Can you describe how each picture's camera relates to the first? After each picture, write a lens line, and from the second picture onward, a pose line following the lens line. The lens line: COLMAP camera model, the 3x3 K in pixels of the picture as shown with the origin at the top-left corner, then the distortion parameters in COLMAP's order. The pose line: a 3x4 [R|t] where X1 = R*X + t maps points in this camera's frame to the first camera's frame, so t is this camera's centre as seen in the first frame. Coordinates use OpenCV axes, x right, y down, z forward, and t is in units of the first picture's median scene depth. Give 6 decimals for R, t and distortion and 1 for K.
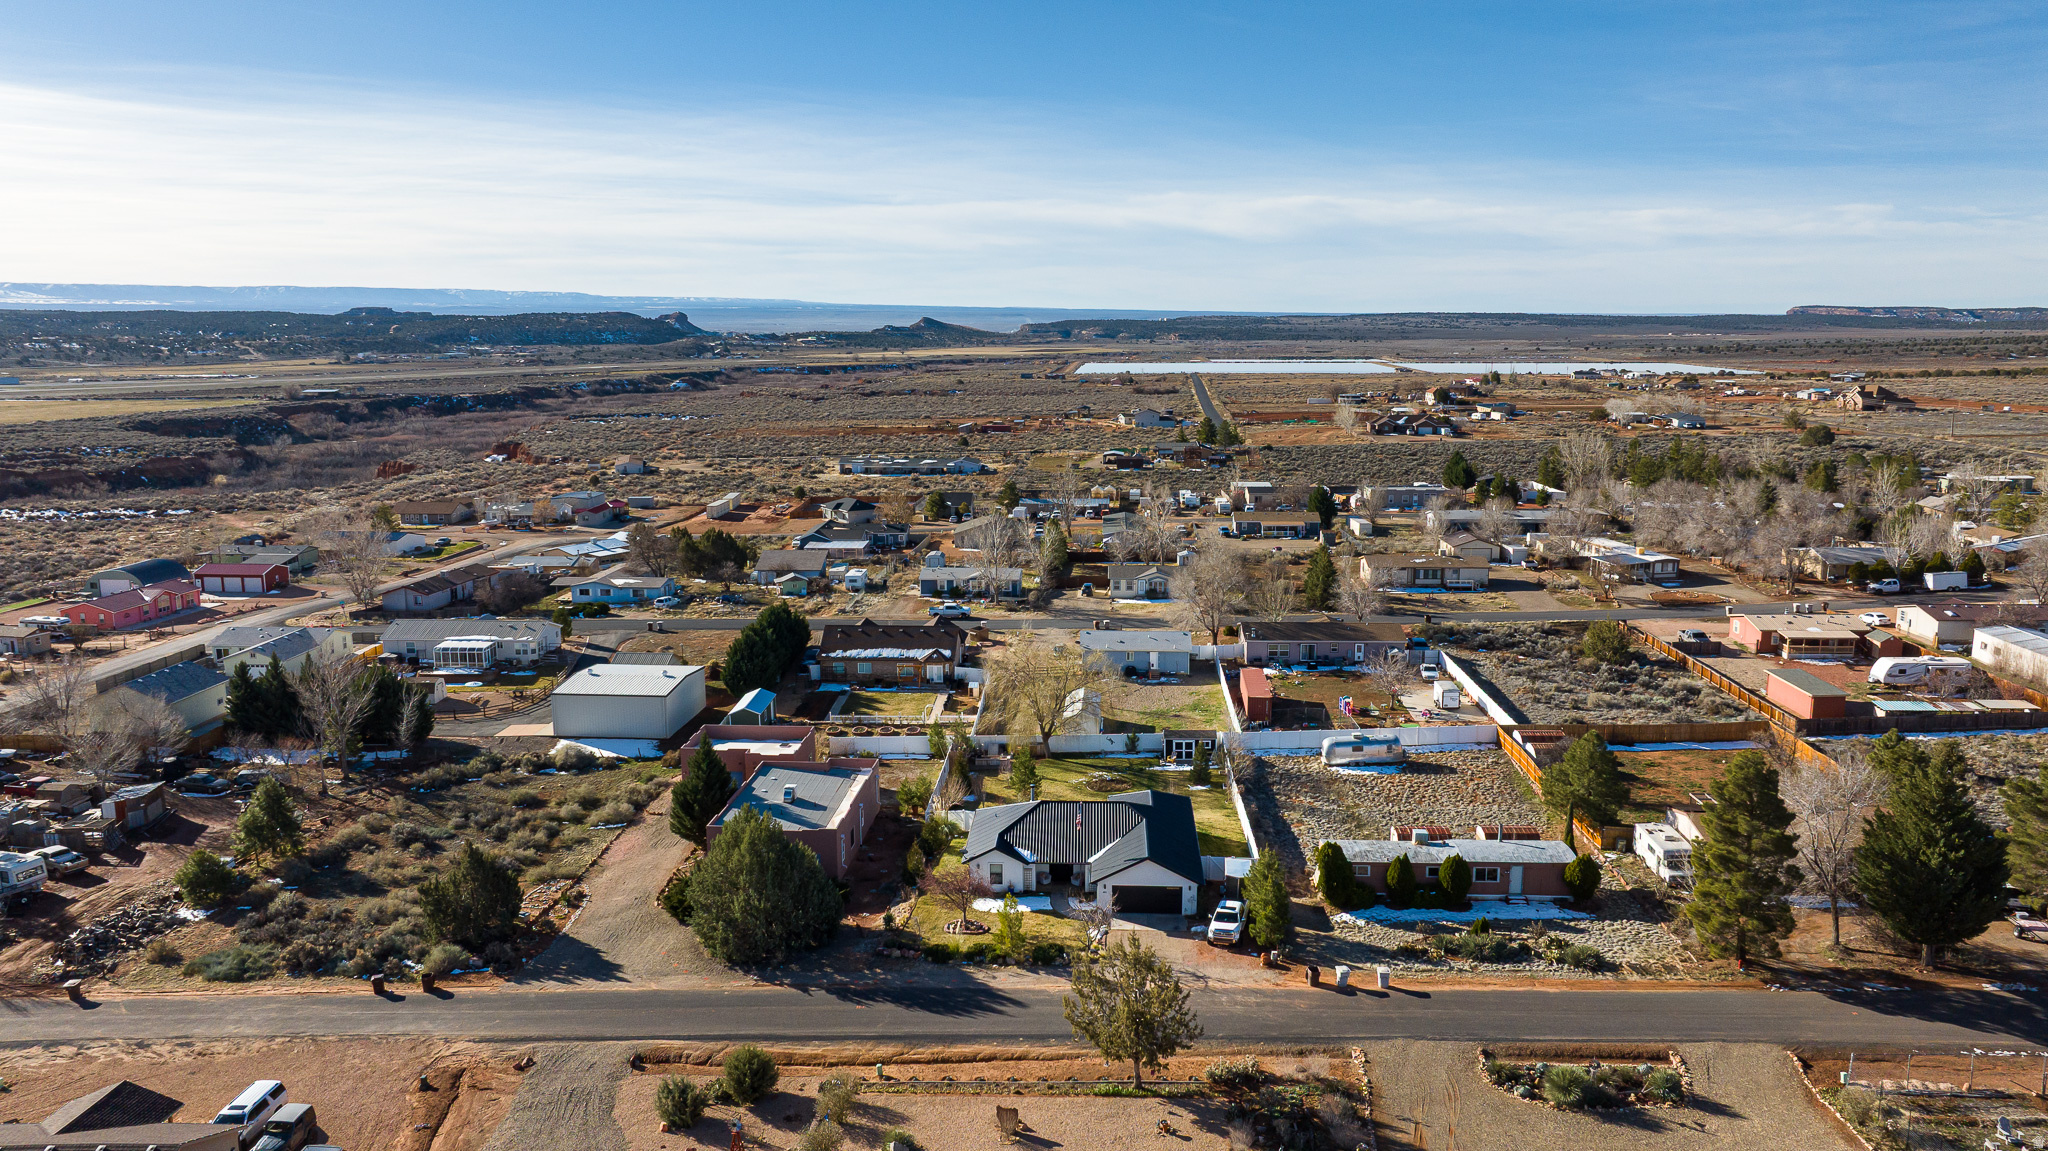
lens RADIAL K [[1450.5, 0, 1026.9], [0, 1450.5, 573.8], [0, 0, 1]] dist [-0.020103, 0.013054]
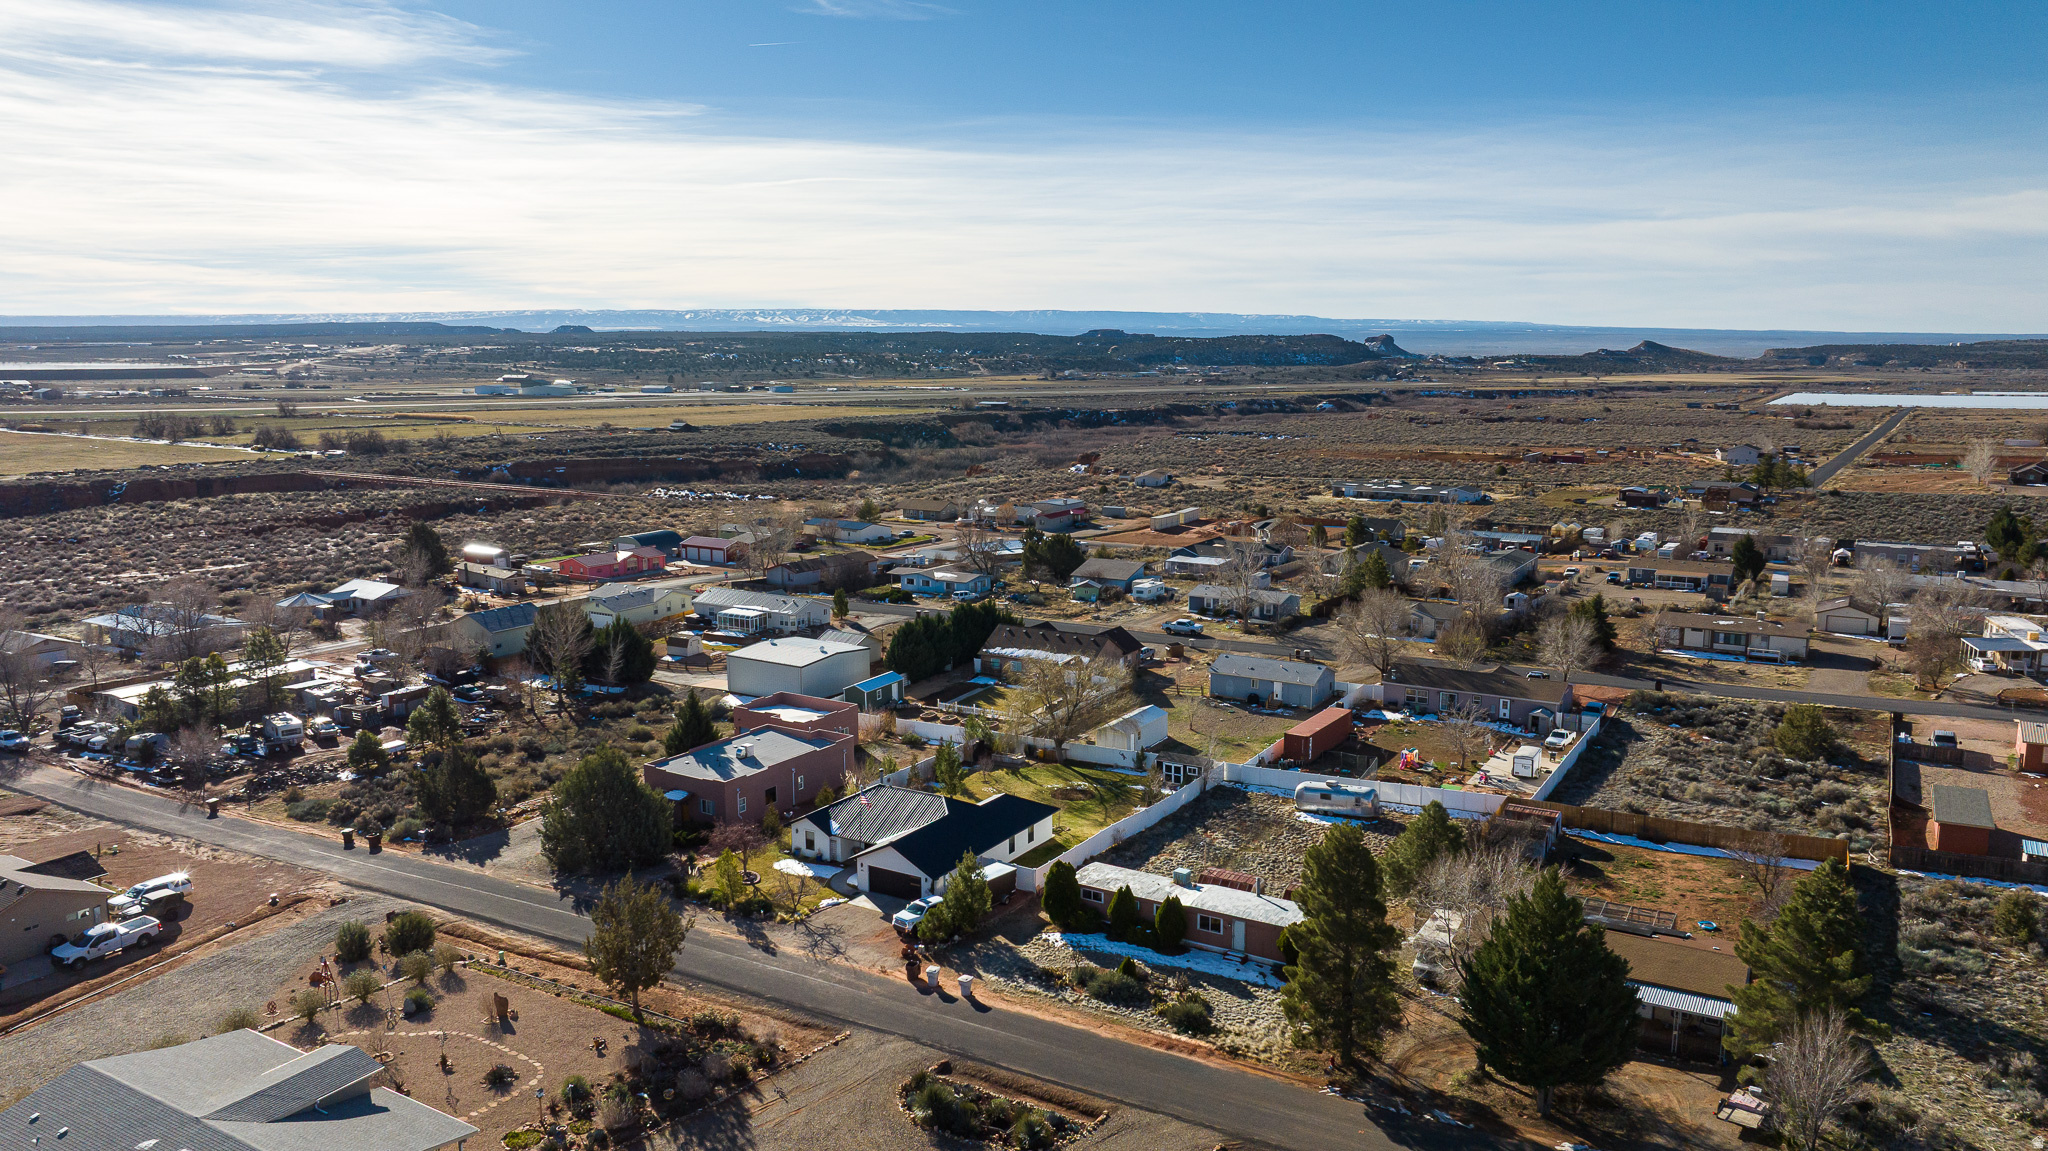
lens RADIAL K [[1450.5, 0, 1009.7], [0, 1450.5, 579.1], [0, 0, 1]] dist [-0.020103, 0.013054]
pose [[0.877154, 0.079482, -0.473585, 0.311857], [-0.084873, 0.996341, 0.010019, -0.007402], [0.472649, 0.031407, 0.880691, 0.047969]]
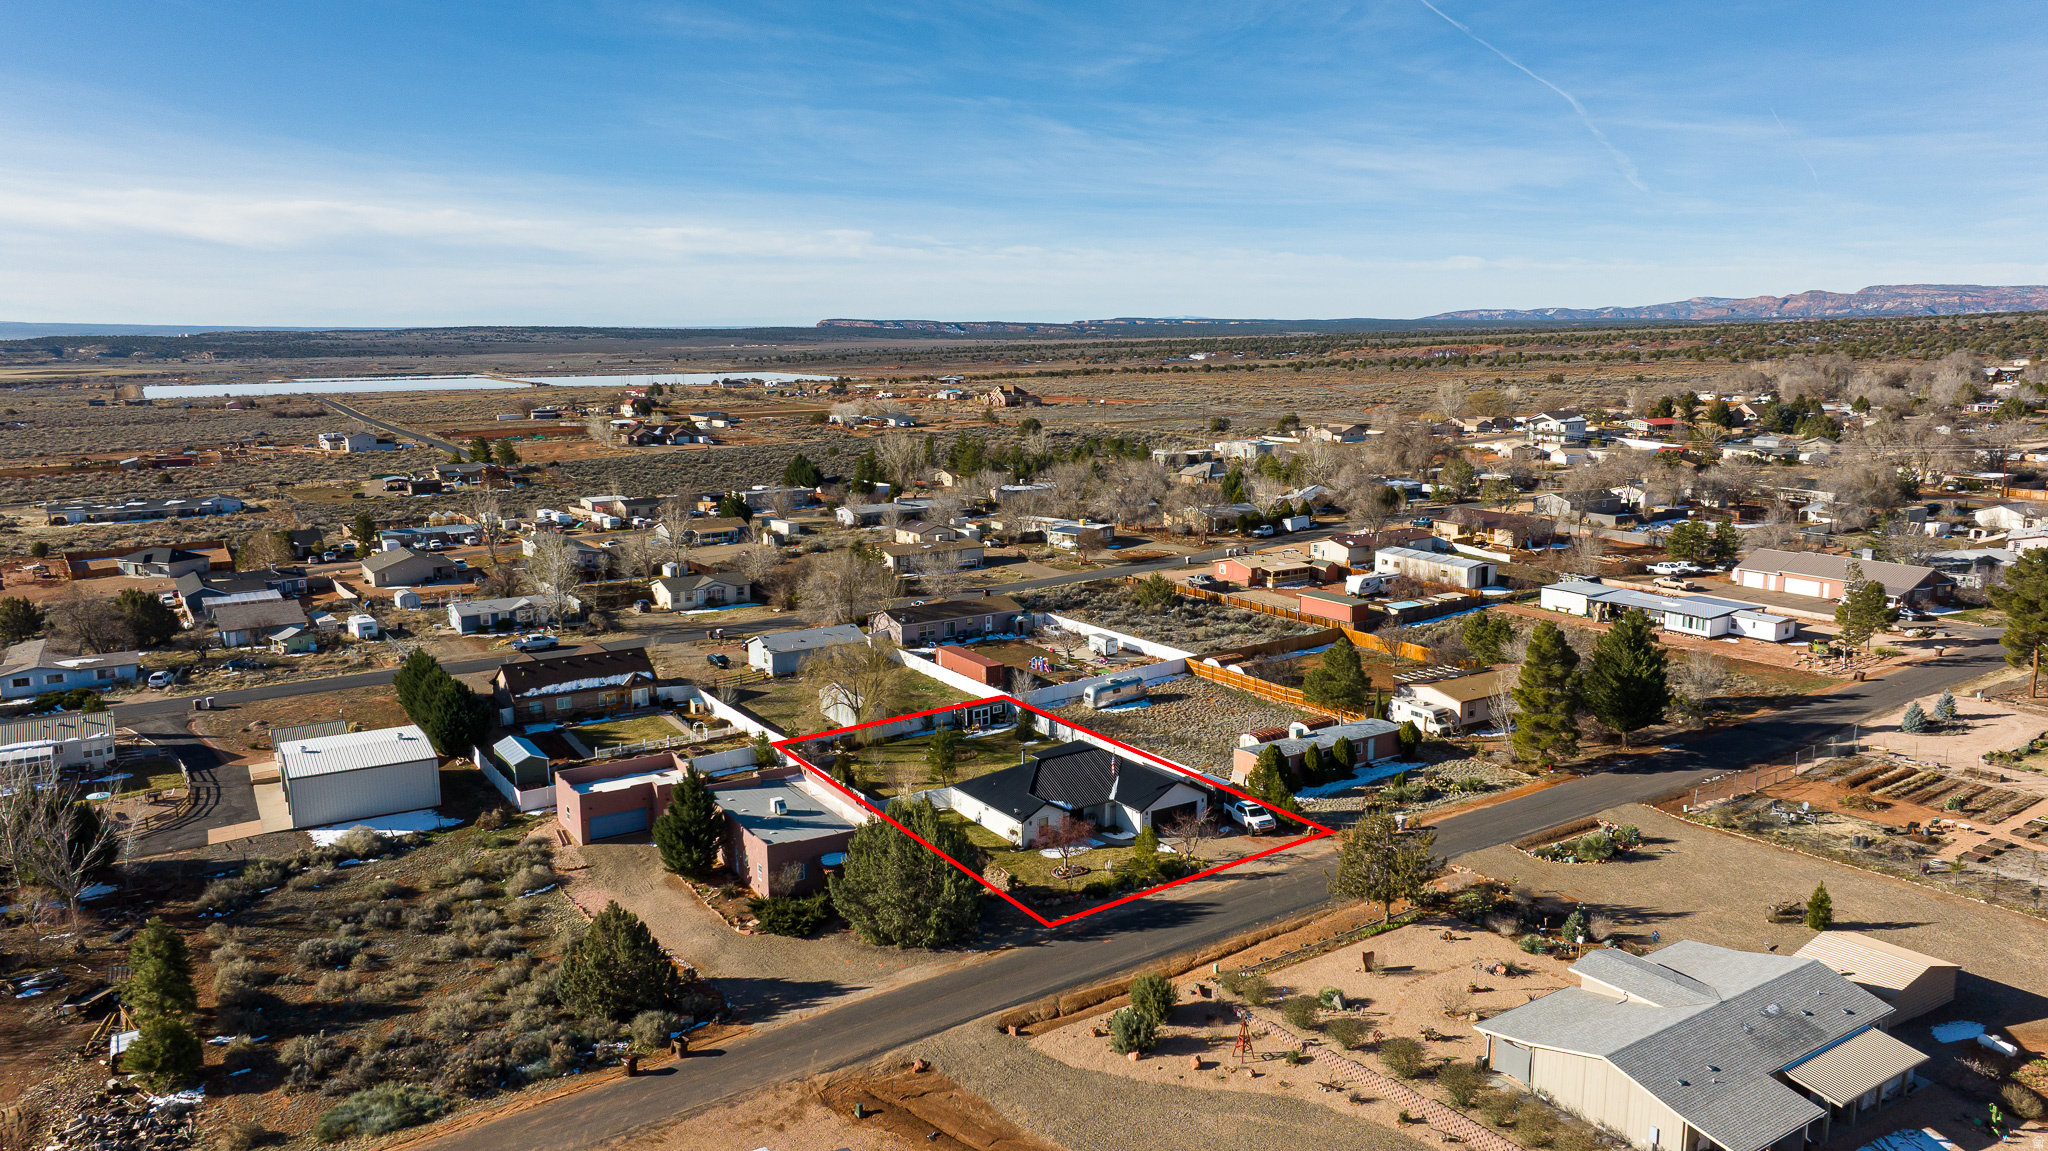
lens RADIAL K [[1450.5, 0, 1034.8], [0, 1450.5, 567.7], [0, 0, 1]] dist [-0.020103, 0.013054]
pose [[0.802032, -0.098233, 0.589148, -0.334980], [0.106072, 0.994129, 0.021358, -0.007942], [-0.587787, 0.045362, 0.807743, 0.047890]]
